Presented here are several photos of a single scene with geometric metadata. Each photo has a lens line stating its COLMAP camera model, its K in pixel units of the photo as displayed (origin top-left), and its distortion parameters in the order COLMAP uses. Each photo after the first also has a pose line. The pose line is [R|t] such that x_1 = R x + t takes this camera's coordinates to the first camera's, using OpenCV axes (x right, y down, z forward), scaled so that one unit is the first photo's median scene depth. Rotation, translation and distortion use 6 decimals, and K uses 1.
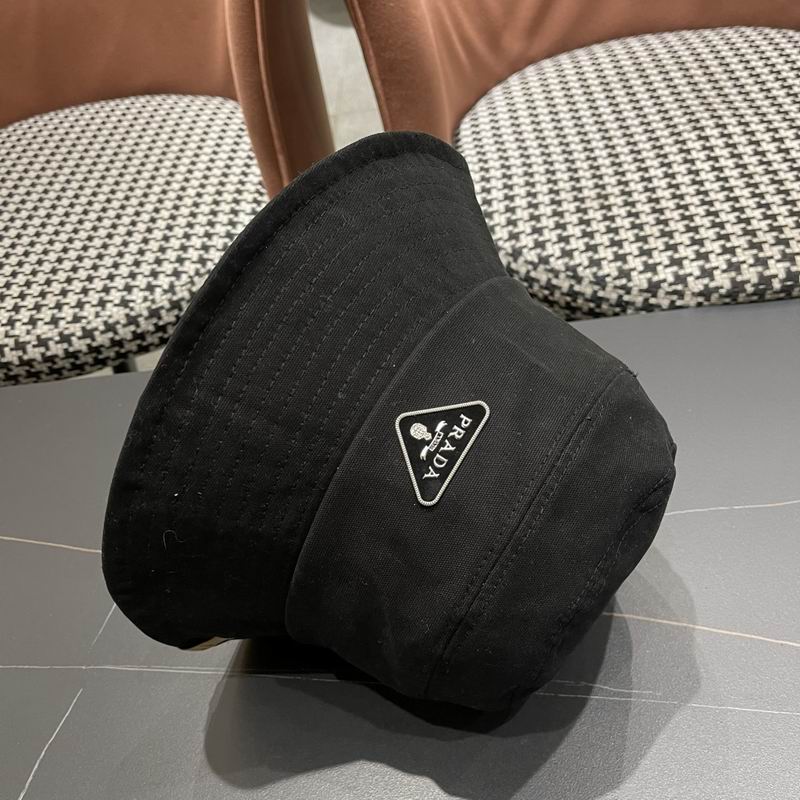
lens RADIAL K [[855.6, 0, 400.0], [0, 855.6, 400.0], [0, 0, 1]] dist [-0.009116, 0.036556]
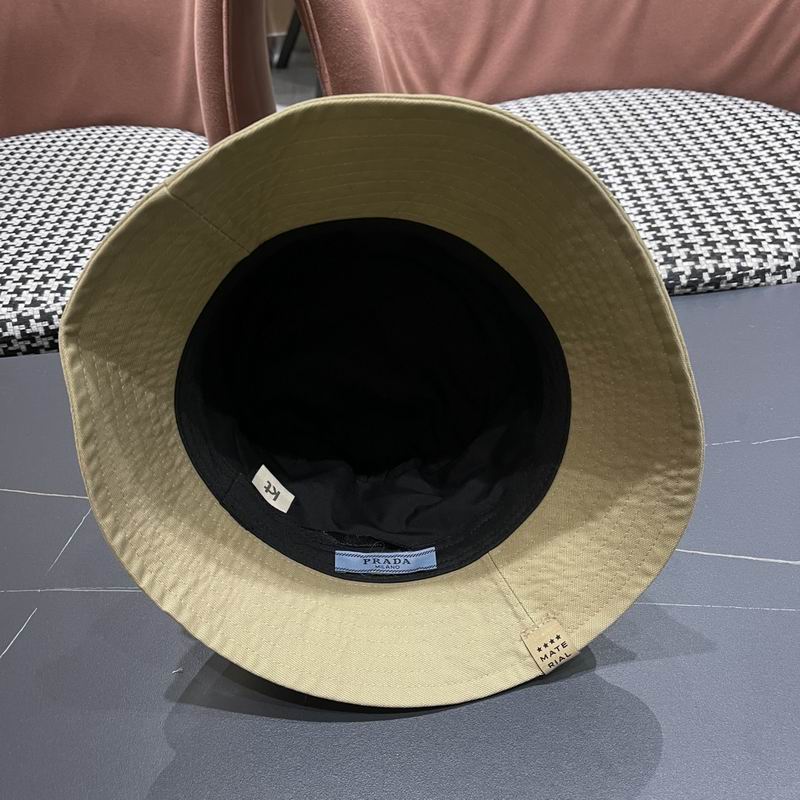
lens RADIAL K [[853.9, 0, 402.8], [0, 853.9, 404.0], [0, 0, 1]] dist [0.004636, 0.022618]
pose [[0.995974, 0.022912, 0.086667, -0.020285], [-0.012940, 0.993405, -0.113924, 0.142721], [-0.088706, 0.112344, 0.989702, -0.058551]]
